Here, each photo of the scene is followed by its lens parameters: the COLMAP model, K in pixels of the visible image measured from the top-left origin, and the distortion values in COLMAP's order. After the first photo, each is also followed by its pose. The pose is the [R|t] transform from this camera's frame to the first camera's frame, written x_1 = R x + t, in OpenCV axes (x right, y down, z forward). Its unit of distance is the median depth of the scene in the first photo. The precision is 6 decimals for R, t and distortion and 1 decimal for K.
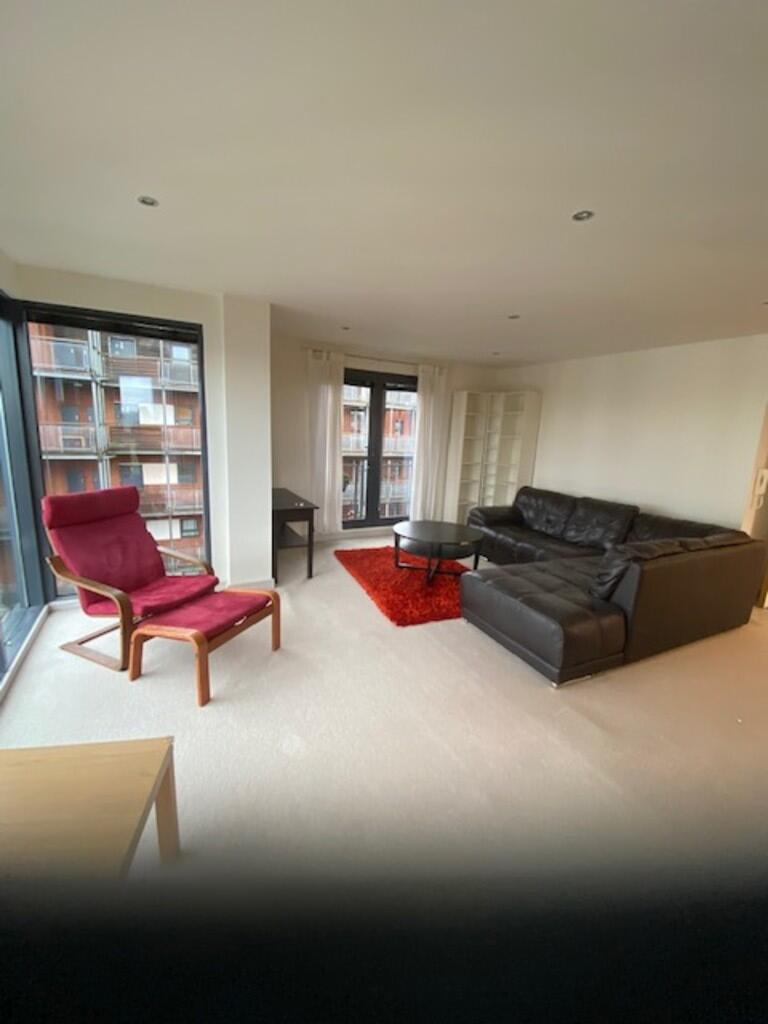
lens RADIAL K [[425.2, 0, 384.0], [0, 425.2, 512.0], [0, 0, 1]] dist [-0.004661, -0.000503]
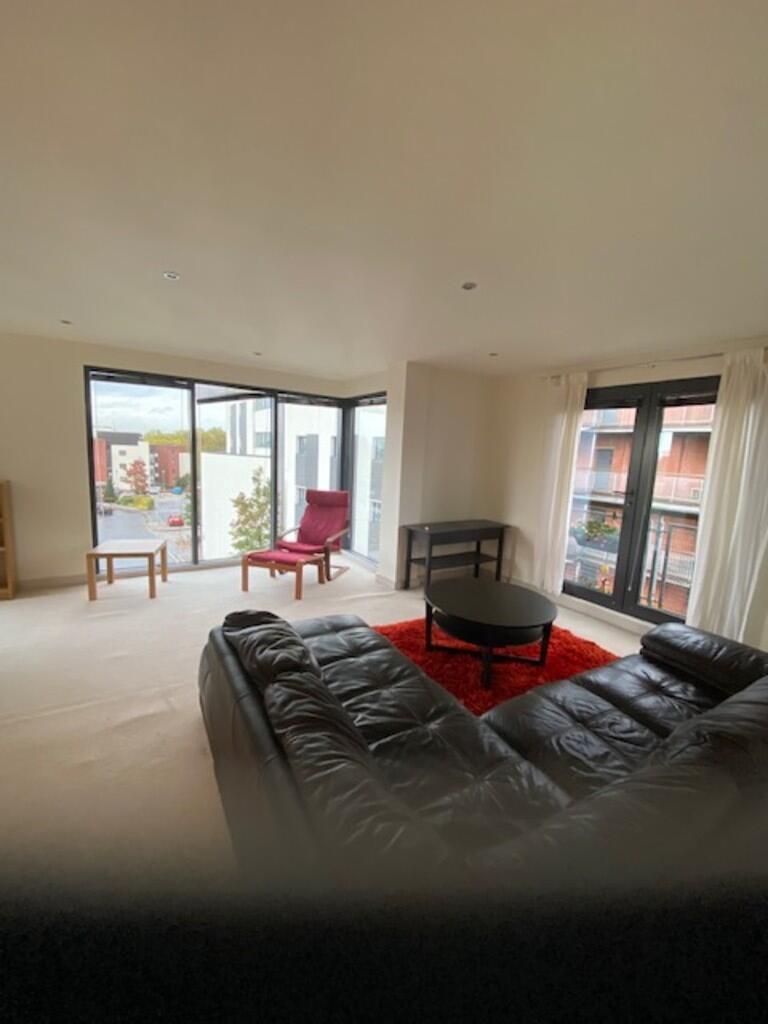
lens RADIAL K [[425.2, 0, 384.0], [0, 425.2, 512.0], [0, 0, 1]] dist [-0.004661, -0.000503]
pose [[0.052305, 0.099440, -0.993668, 0.633367], [-0.234756, 0.968370, 0.084551, -0.086849], [0.970646, 0.228847, 0.073995, 0.572020]]
